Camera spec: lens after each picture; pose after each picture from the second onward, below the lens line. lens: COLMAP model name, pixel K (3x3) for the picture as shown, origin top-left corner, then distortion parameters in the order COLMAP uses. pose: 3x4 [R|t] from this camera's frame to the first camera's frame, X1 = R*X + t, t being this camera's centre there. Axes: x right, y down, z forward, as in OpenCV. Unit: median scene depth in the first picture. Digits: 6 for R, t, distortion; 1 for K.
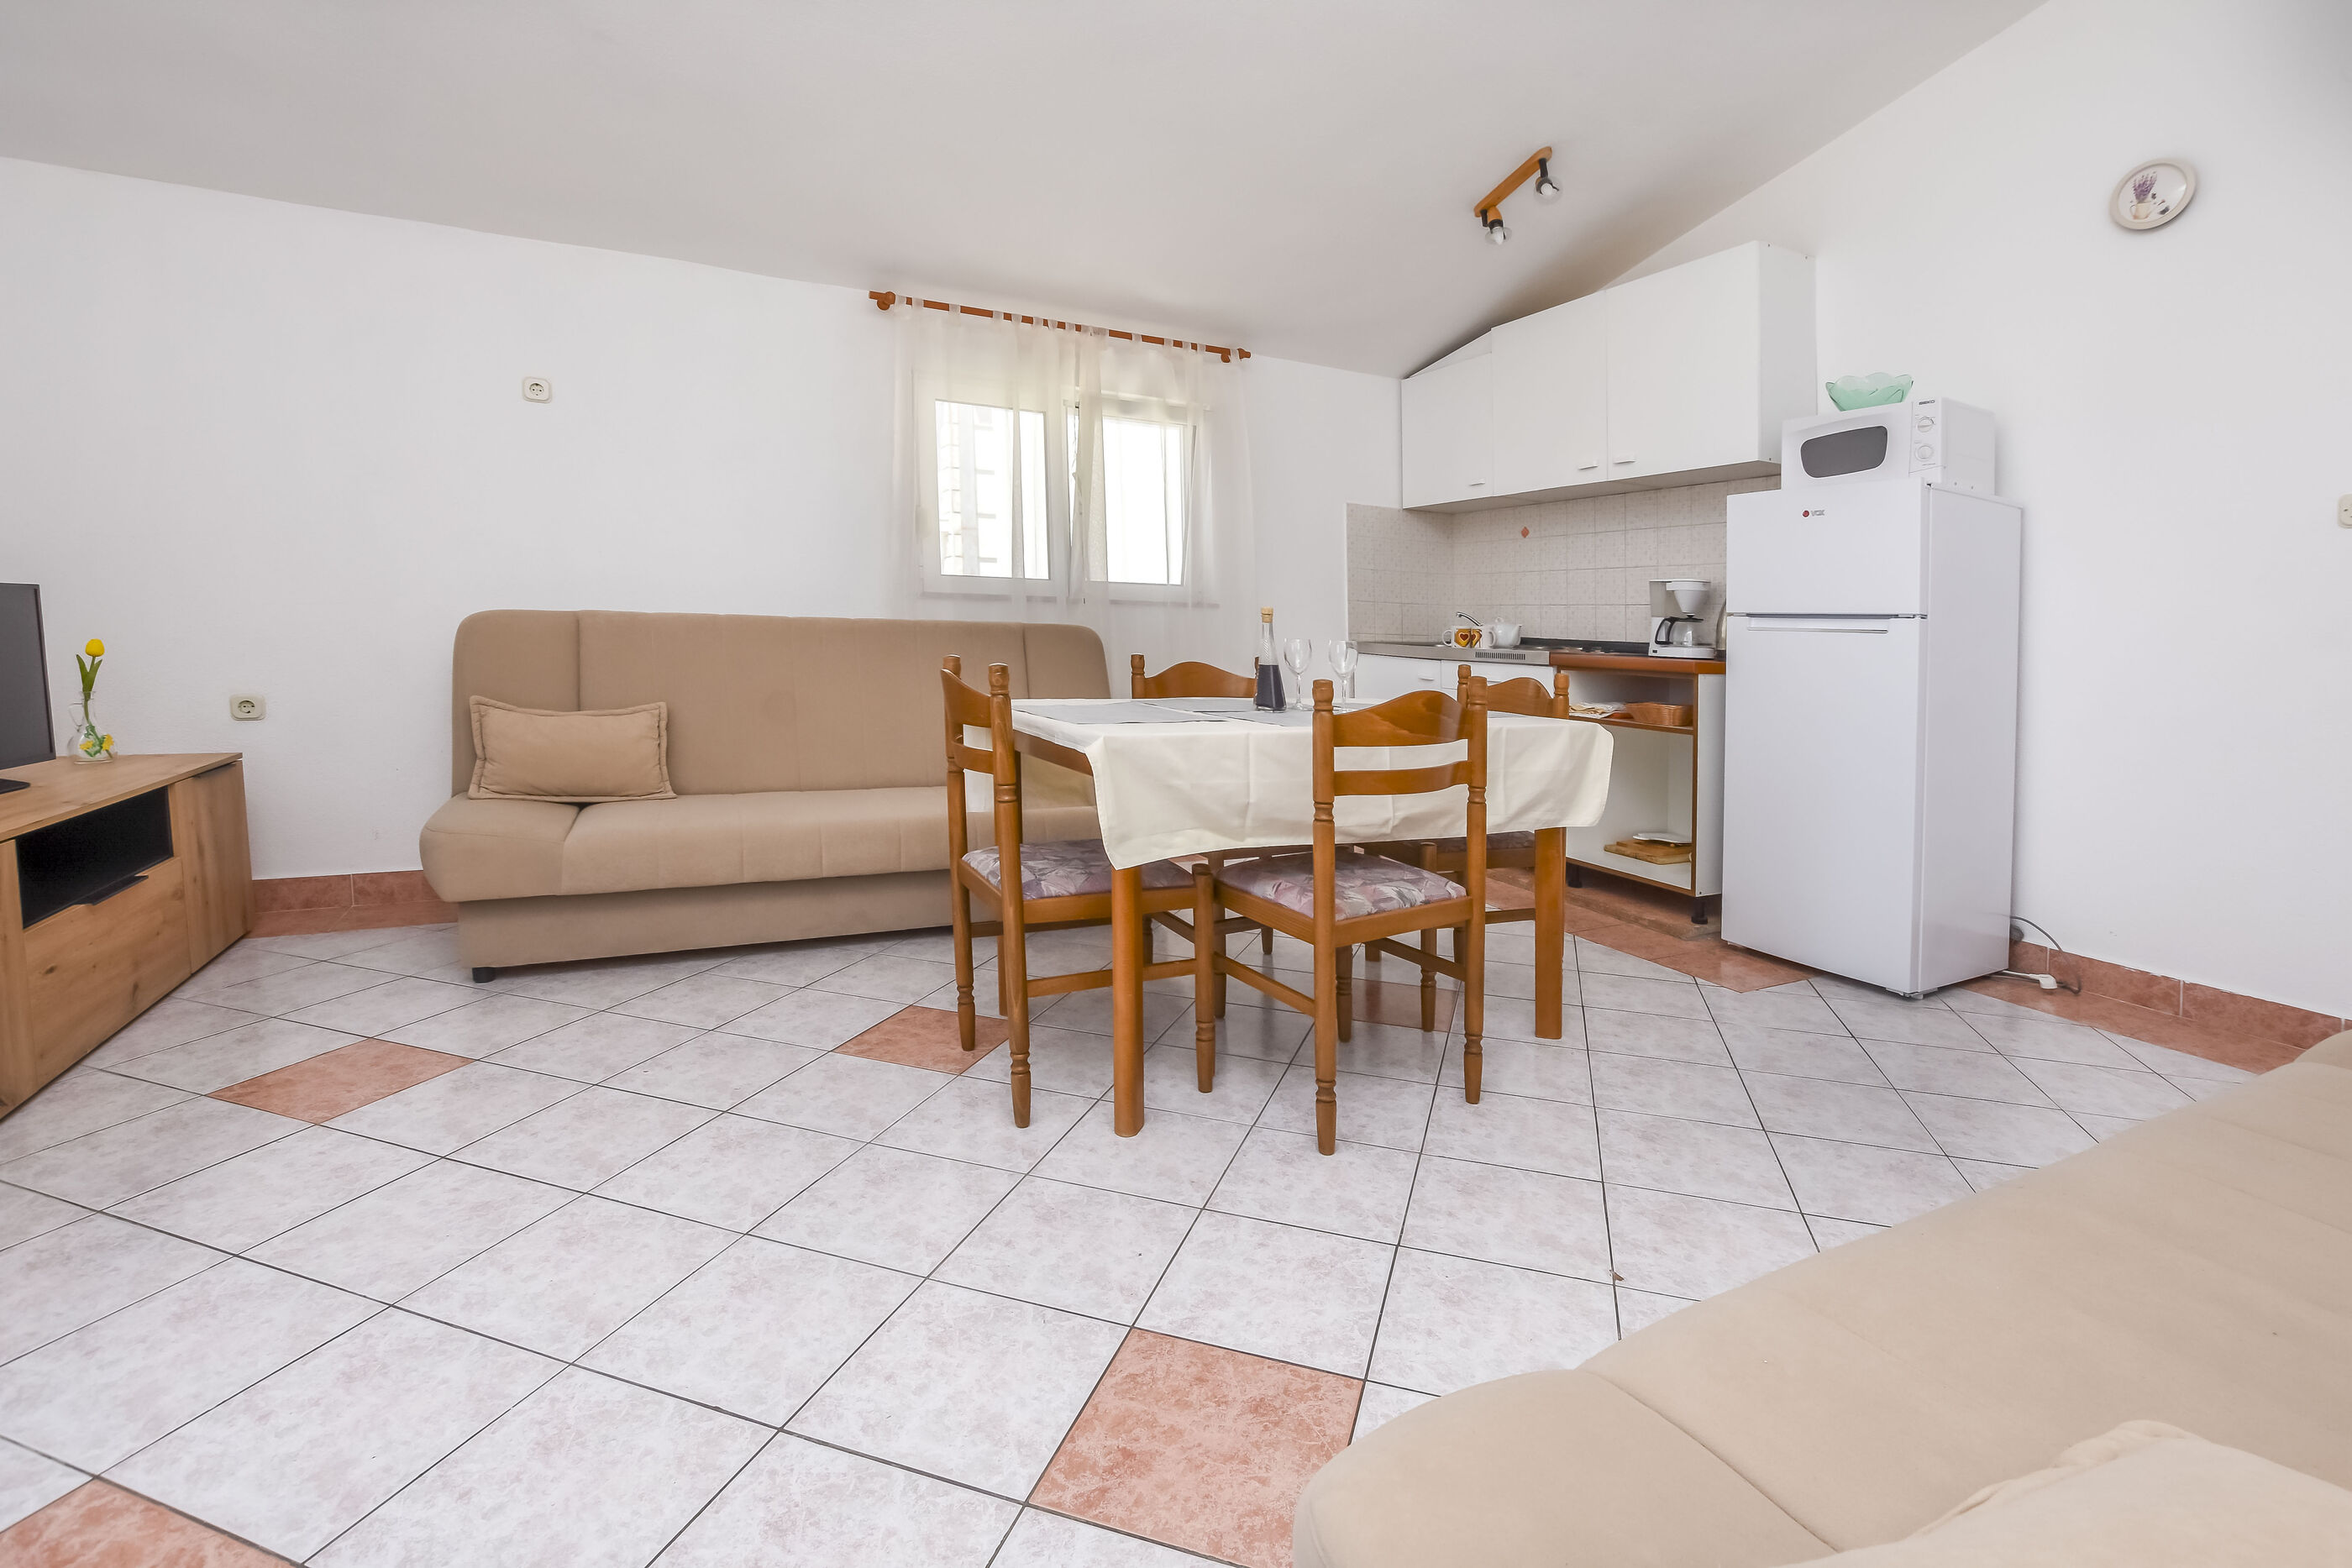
lens RADIAL K [[1082.2, 0, 1177.5], [0, 1082.2, 695.9], [0, 0, 1]] dist [-0.030339, 0.000615]
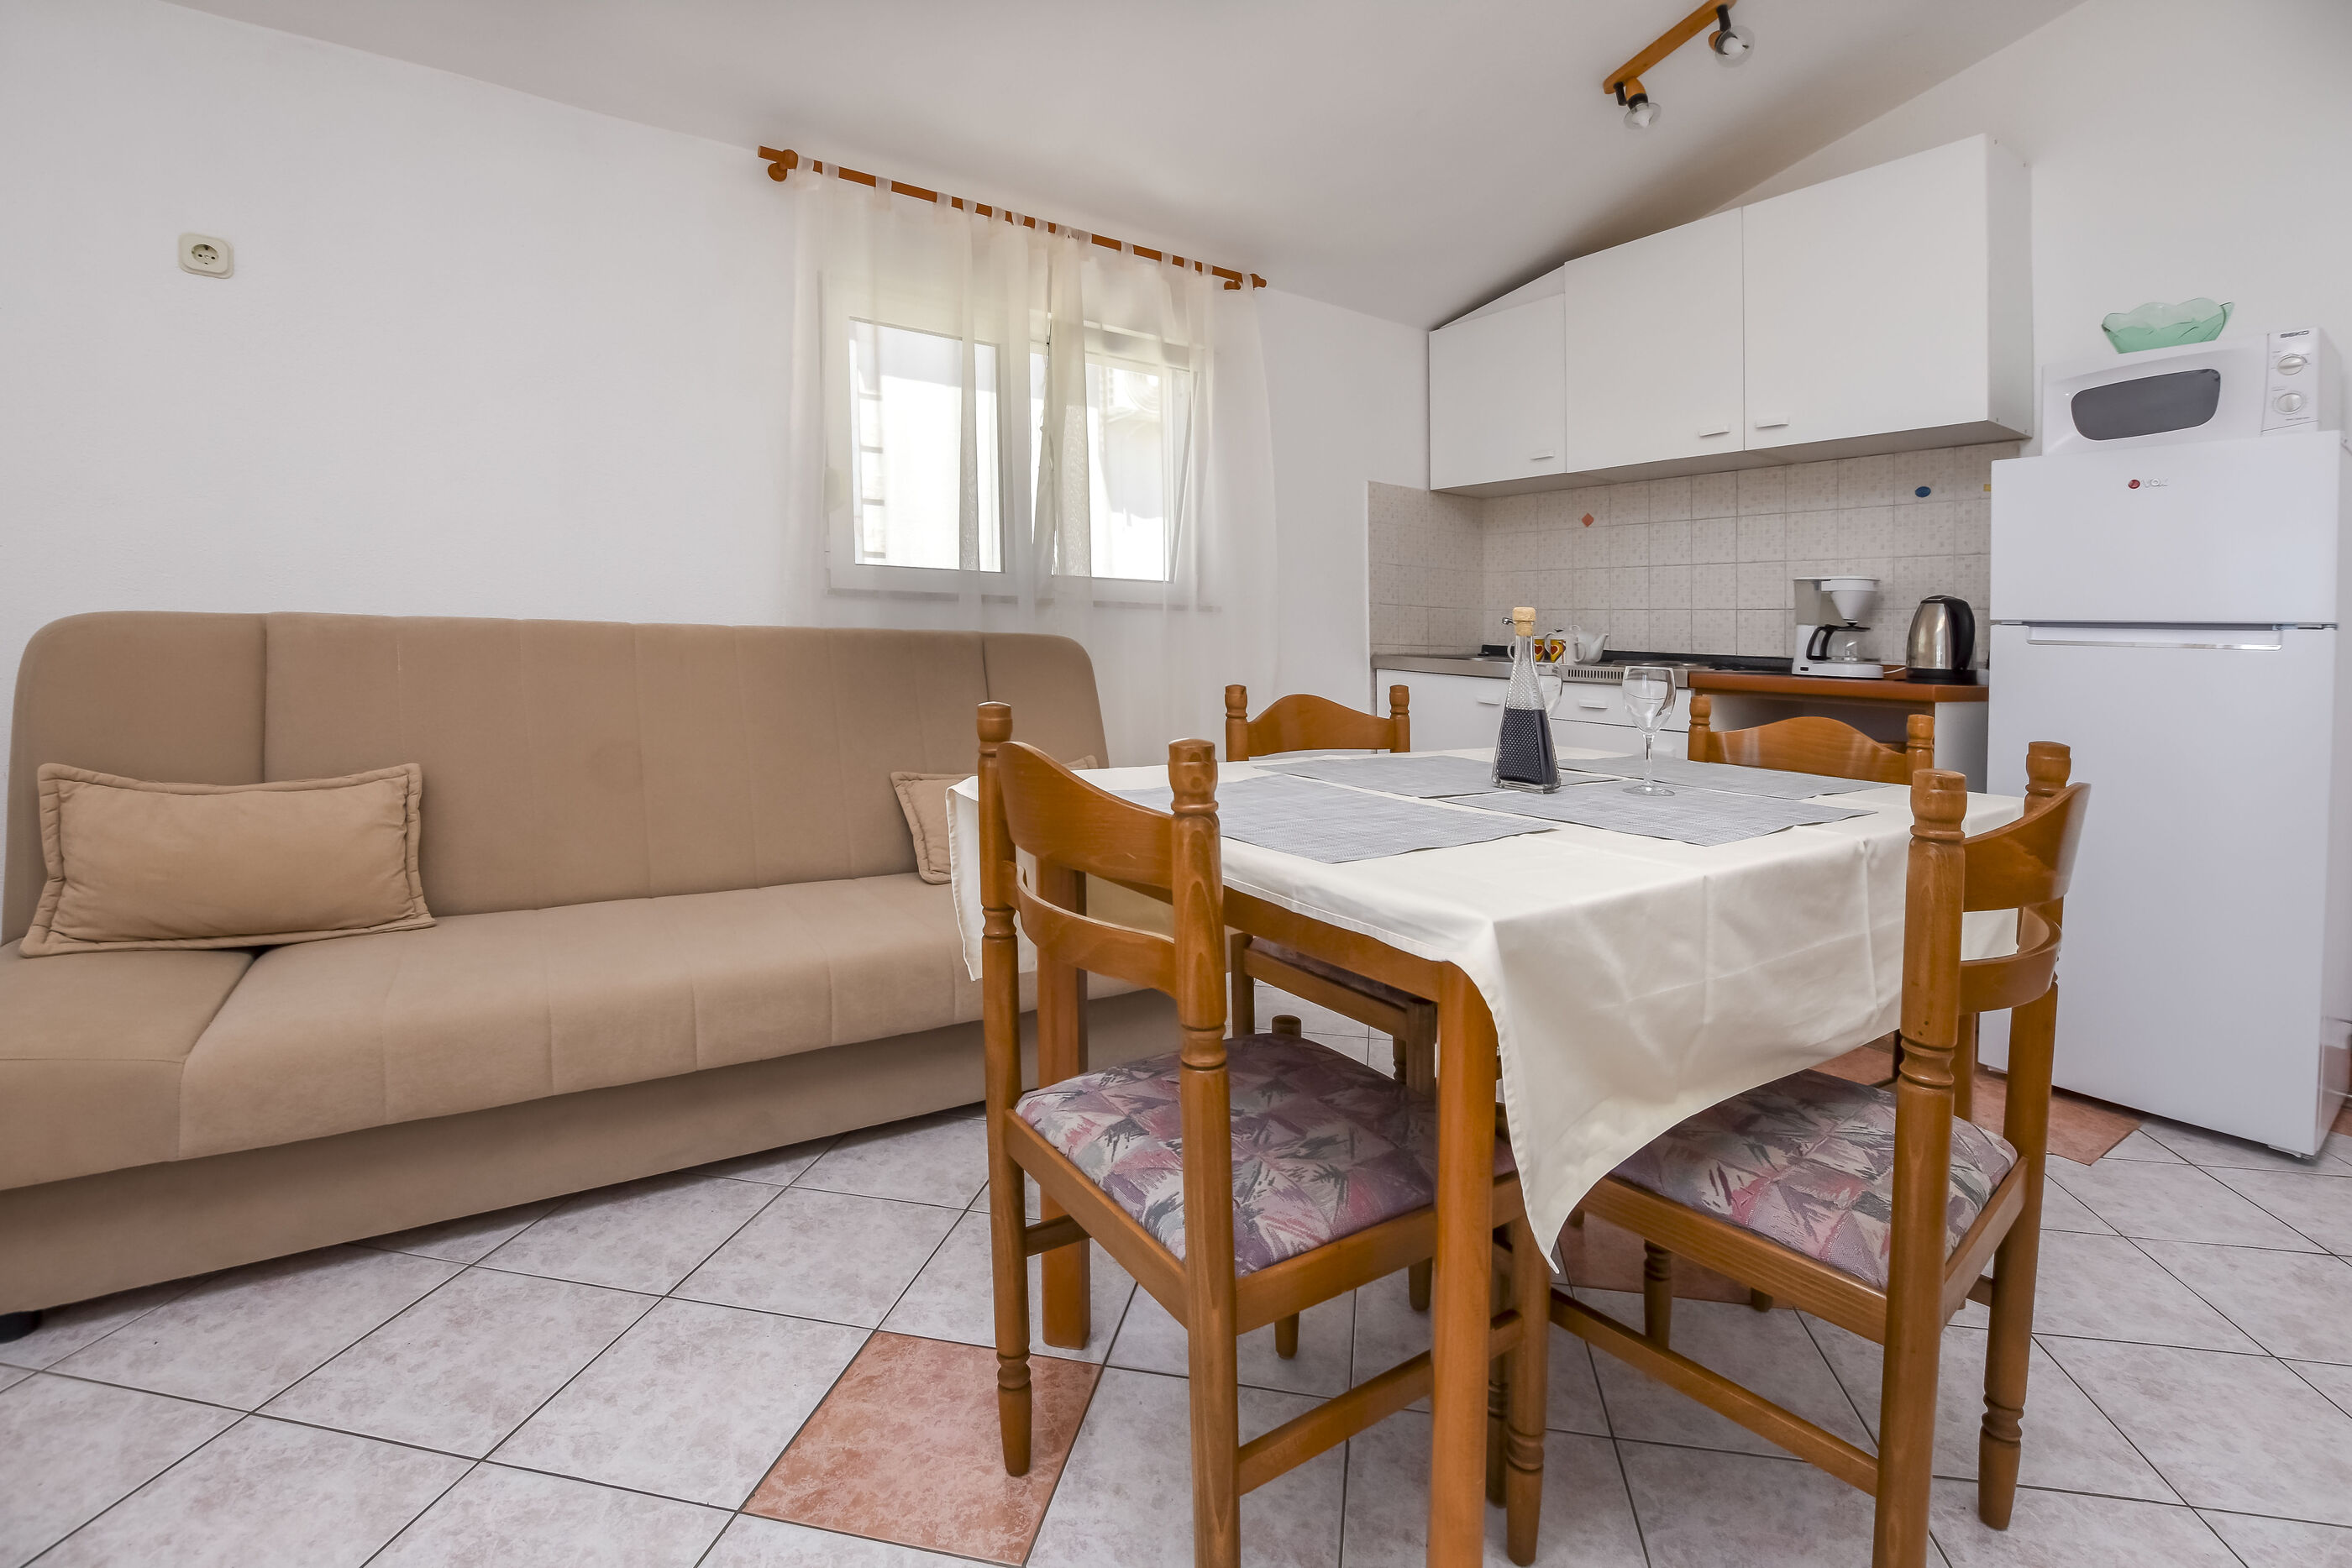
lens RADIAL K [[1077.6, 0, 1177.7], [0, 1077.6, 666.9], [0, 0, 1]] dist [-0.026323, -0.000170]
pose [[0.990324, -0.004265, 0.138708, -0.118869], [0.008603, 0.999492, -0.030691, -0.023630], [-0.138507, 0.031587, 0.989858, 0.303851]]
